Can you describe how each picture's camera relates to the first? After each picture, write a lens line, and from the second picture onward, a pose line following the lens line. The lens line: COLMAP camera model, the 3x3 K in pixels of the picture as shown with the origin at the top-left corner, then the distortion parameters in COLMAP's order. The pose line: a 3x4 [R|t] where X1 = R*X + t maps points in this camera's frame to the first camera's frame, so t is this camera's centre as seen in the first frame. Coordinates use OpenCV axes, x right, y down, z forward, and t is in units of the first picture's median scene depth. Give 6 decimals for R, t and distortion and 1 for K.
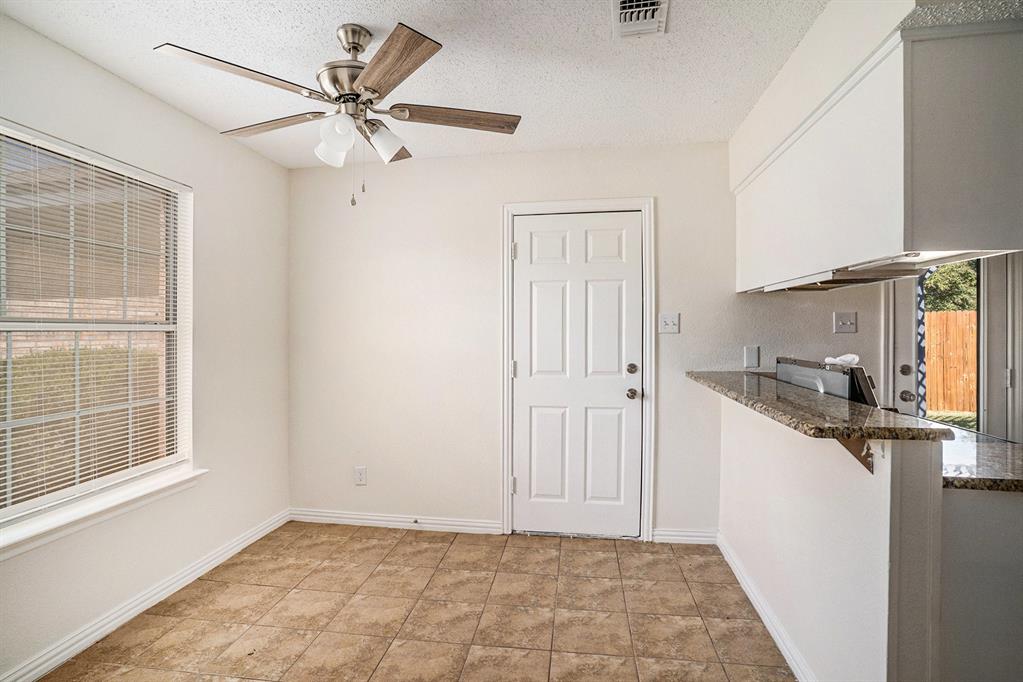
lens RADIAL K [[516.0, 0, 503.8], [0, 516.0, 335.7], [0, 0, 1]] dist [-0.058615, 0.025941]
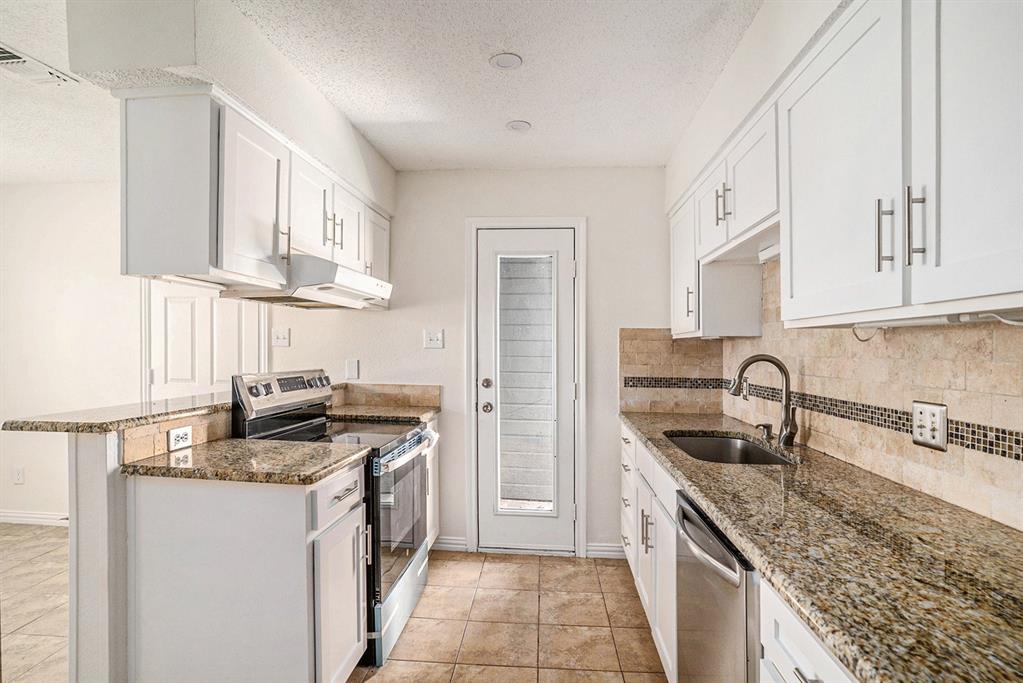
lens RADIAL K [[516.0, 0, 513.7], [0, 516.0, 334.9], [0, 0, 1]] dist [-0.058615, 0.025941]
pose [[0.997539, 0.017782, 0.067824, 0.742397], [-0.015967, 0.999502, -0.027205, -0.006819], [-0.068274, 0.026055, 0.997326, -0.123417]]
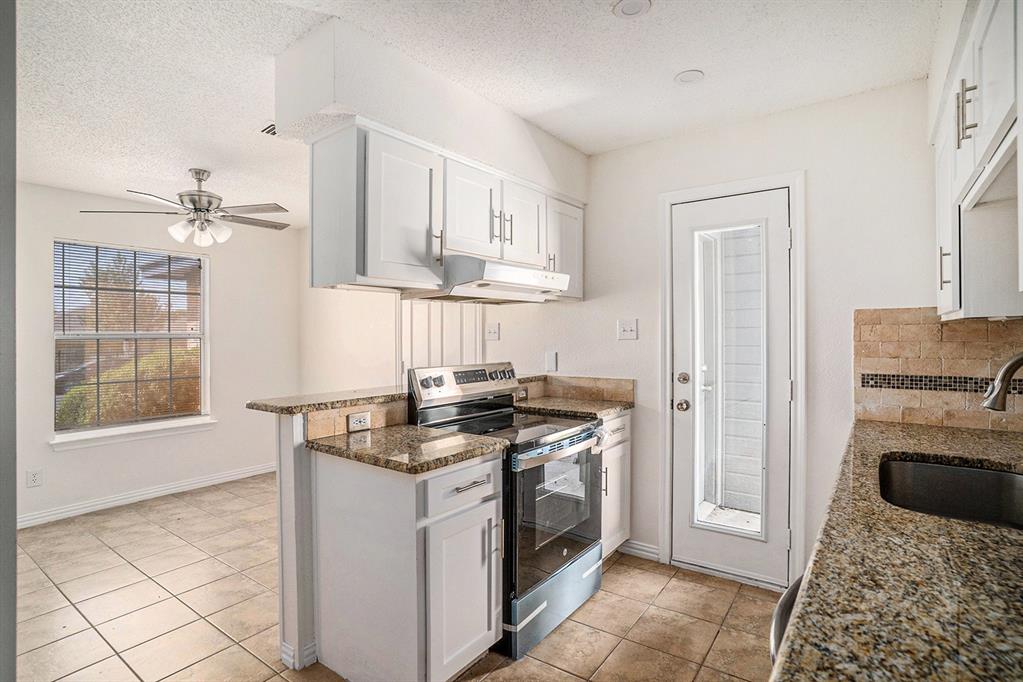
lens RADIAL K [[516.0, 0, 506.7], [0, 516.0, 342.8], [0, 0, 1]] dist [-0.058615, 0.025941]
pose [[0.885672, 0.002077, -0.464307, 0.910345], [0.004577, 0.999902, 0.013204, -0.013732], [0.464289, -0.013819, 0.885576, -0.035434]]
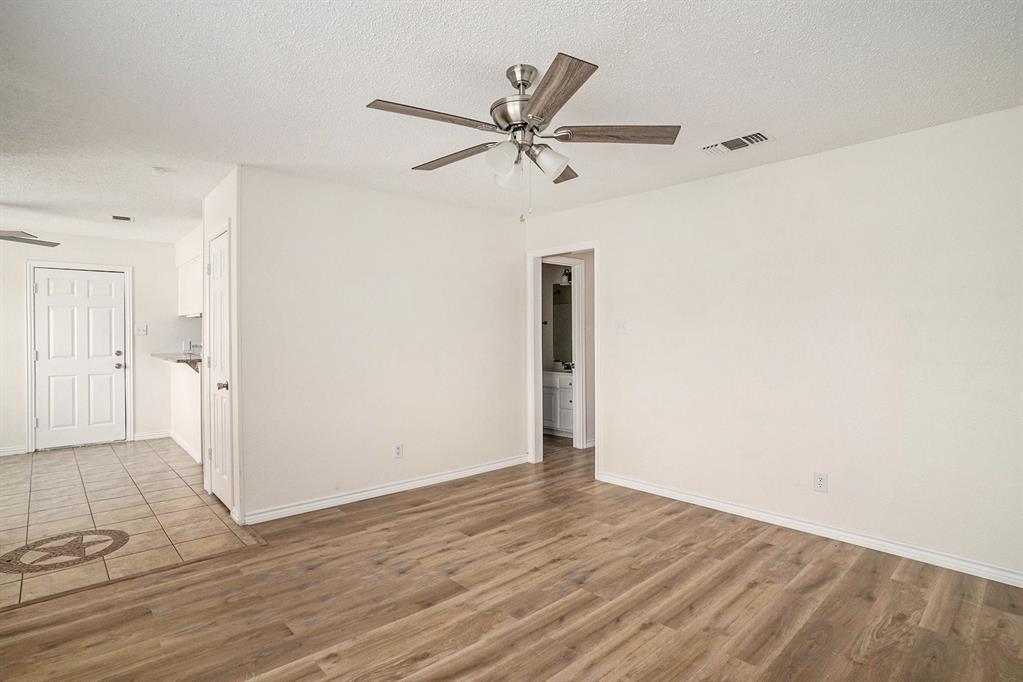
lens RADIAL K [[516.0, 0, 526.2], [0, 516.0, 340.9], [0, 0, 1]] dist [-0.058615, 0.025941]
pose [[0.609149, -0.009338, 0.793001, -0.321850], [0.005976, 0.999956, 0.007185, 0.013217], [-0.793034, 0.000362, 0.609178, -1.403367]]
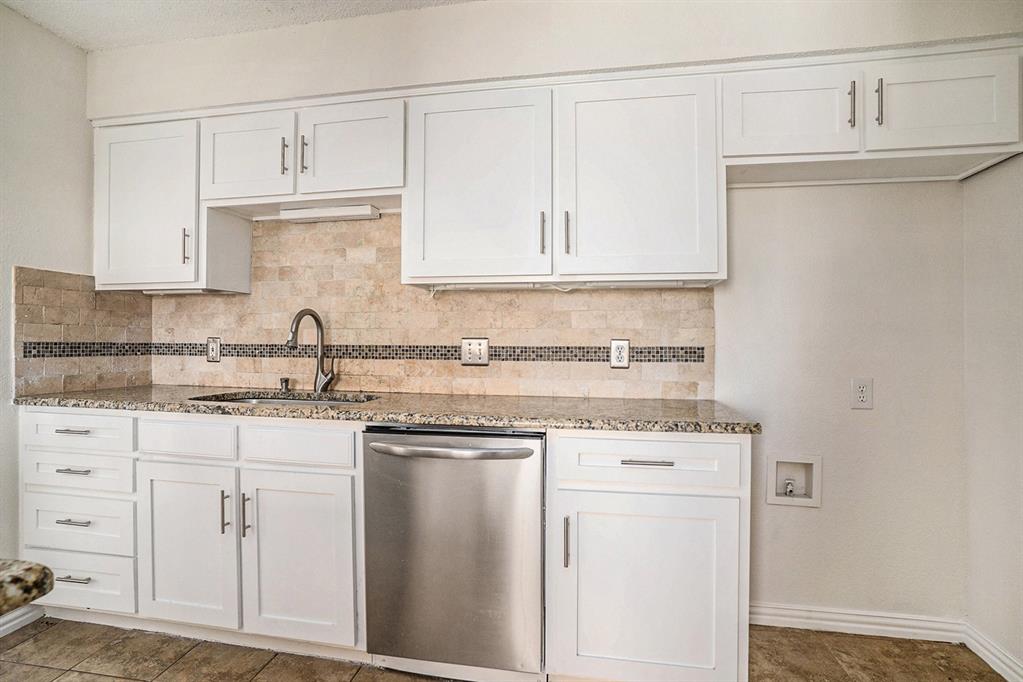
lens RADIAL K [[516.0, 0, 501.2], [0, 516.0, 335.8], [0, 0, 1]] dist [-0.058615, 0.025941]
pose [[0.022711, 0.019142, 0.999559, 0.402662], [-0.003075, 0.999813, -0.019077, 0.046825], [-0.999737, -0.002640, 0.022765, 0.246517]]
